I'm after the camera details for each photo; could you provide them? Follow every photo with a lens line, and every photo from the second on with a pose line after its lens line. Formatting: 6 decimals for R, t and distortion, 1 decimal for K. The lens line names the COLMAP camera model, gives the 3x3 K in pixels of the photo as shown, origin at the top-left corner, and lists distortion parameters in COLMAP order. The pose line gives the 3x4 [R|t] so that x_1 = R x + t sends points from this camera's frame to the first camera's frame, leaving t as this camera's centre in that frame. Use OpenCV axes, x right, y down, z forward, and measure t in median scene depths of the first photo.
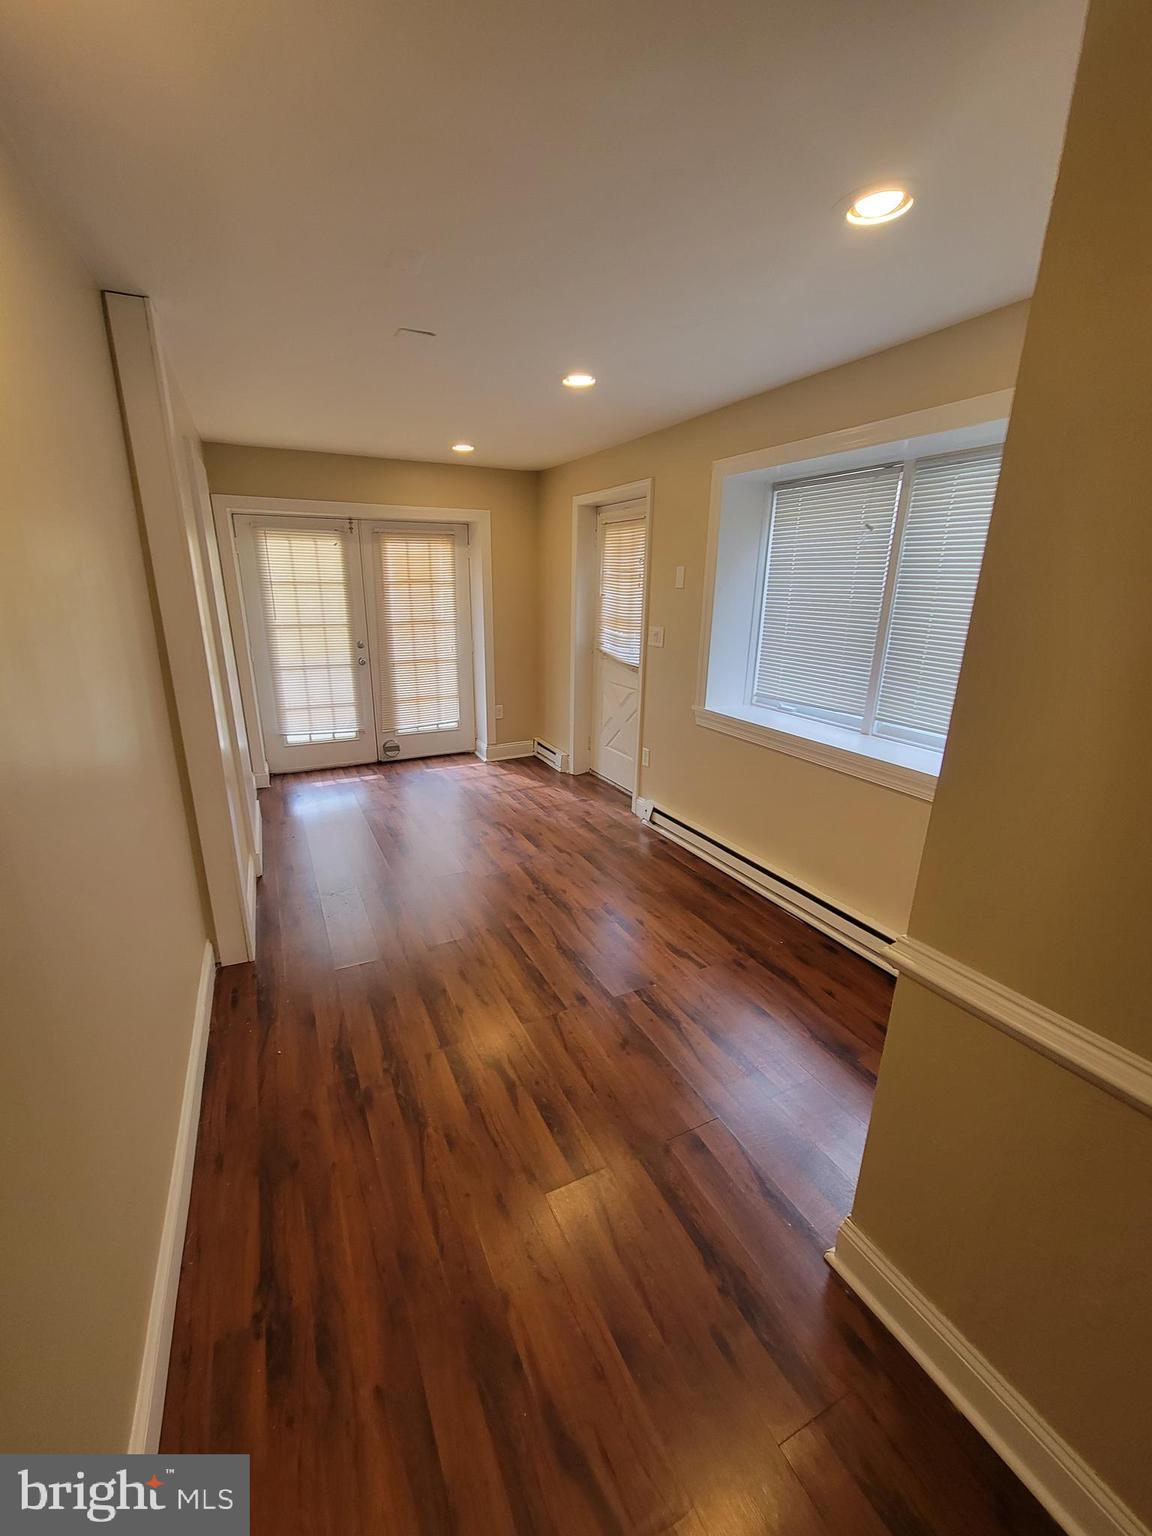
lens RADIAL K [[623.1, 0, 566.7], [0, 623.1, 771.4], [0, 0, 1]] dist [-0.000724, 0.000215]
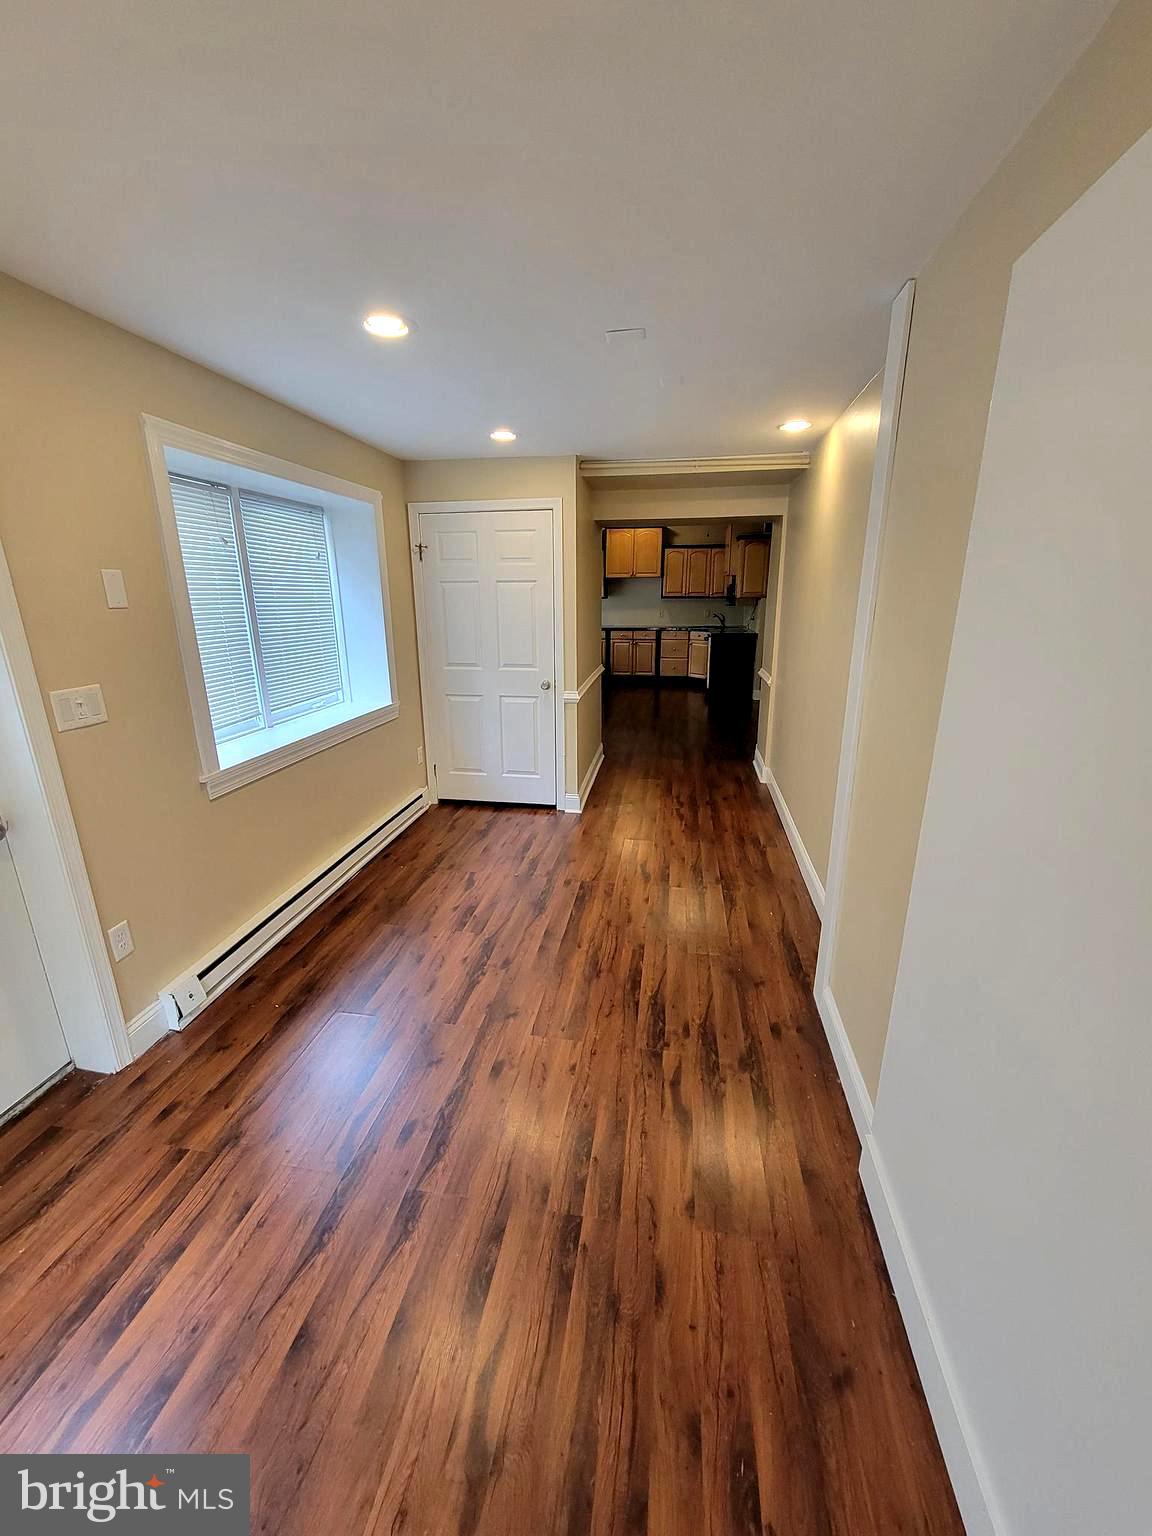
lens RADIAL K [[623.1, 0, 566.7], [0, 623.1, 771.4], [0, 0, 1]] dist [-0.000724, 0.000215]
pose [[-0.813187, -0.164068, 0.558399, -0.674959], [0.170325, 0.850350, 0.497890, -0.520052], [-0.556522, 0.499986, -0.663549, 1.679449]]
